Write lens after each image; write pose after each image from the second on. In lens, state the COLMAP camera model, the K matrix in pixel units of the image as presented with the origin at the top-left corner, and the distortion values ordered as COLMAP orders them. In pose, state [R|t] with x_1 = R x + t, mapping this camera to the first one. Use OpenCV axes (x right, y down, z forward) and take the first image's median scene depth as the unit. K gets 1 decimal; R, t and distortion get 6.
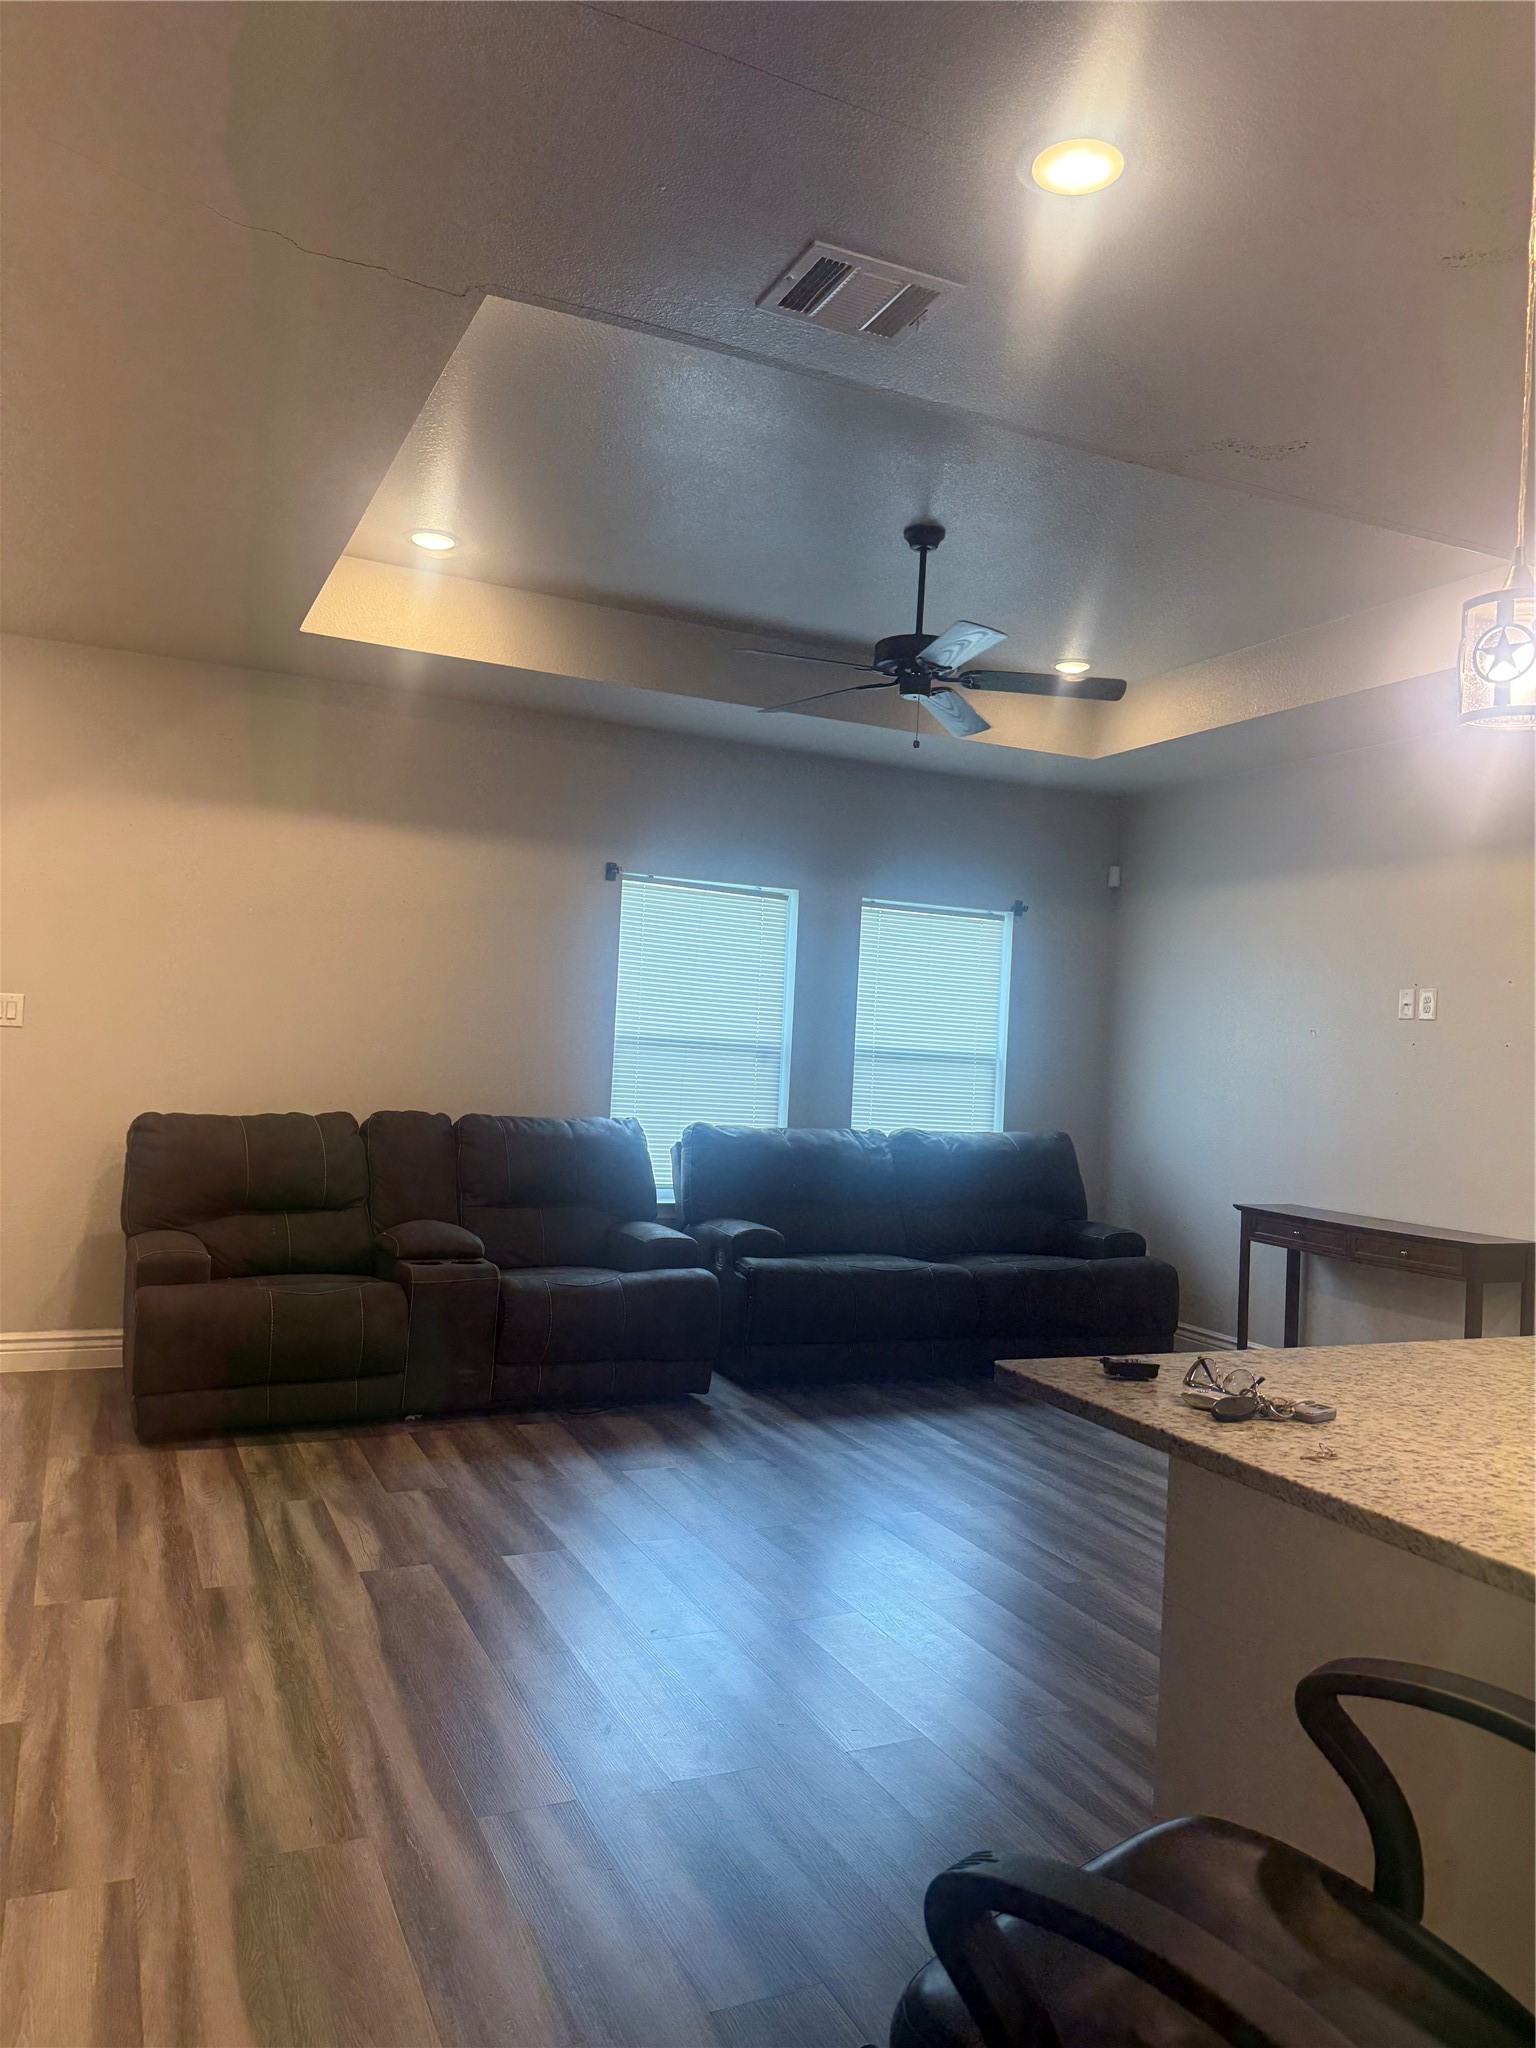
lens RADIAL K [[1472.0, 0, 760.4], [0, 1472.0, 1015.0], [0, 0, 1]] dist [0.005382, -0.015453]
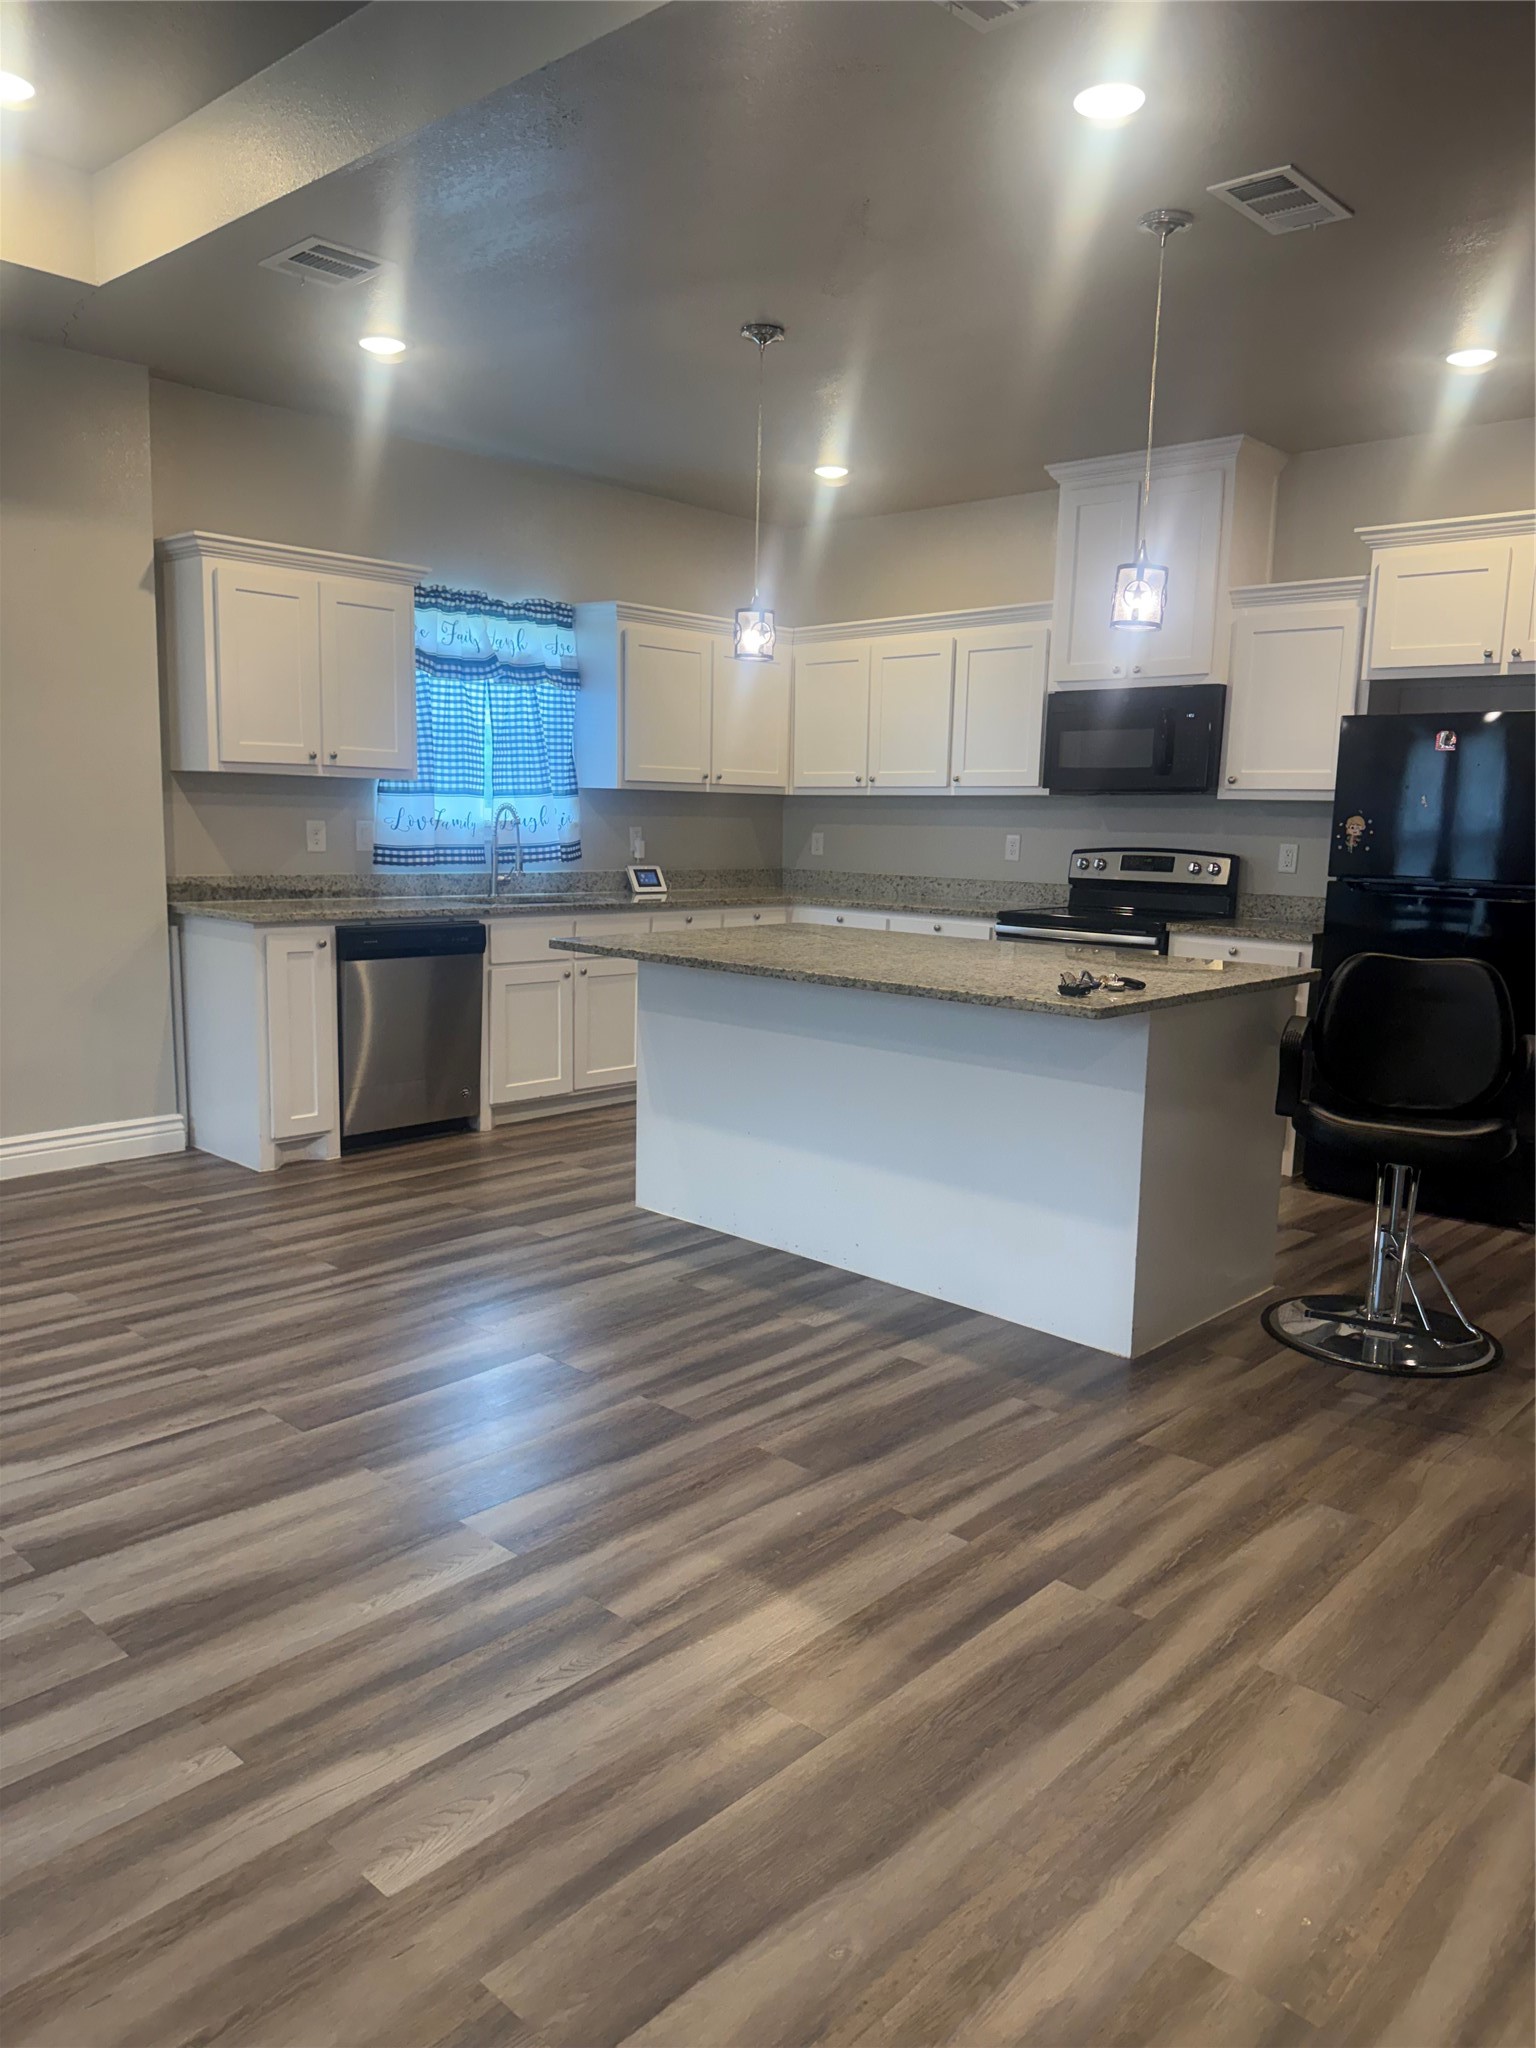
lens RADIAL K [[1472.0, 0, 760.4], [0, 1472.0, 1015.0], [0, 0, 1]] dist [0.005382, -0.015453]
pose [[-0.388899, -0.188520, 0.901786, -0.720787], [-0.065481, 0.982020, 0.177055, -0.000454], [-0.918950, 0.009807, -0.394251, 1.303938]]
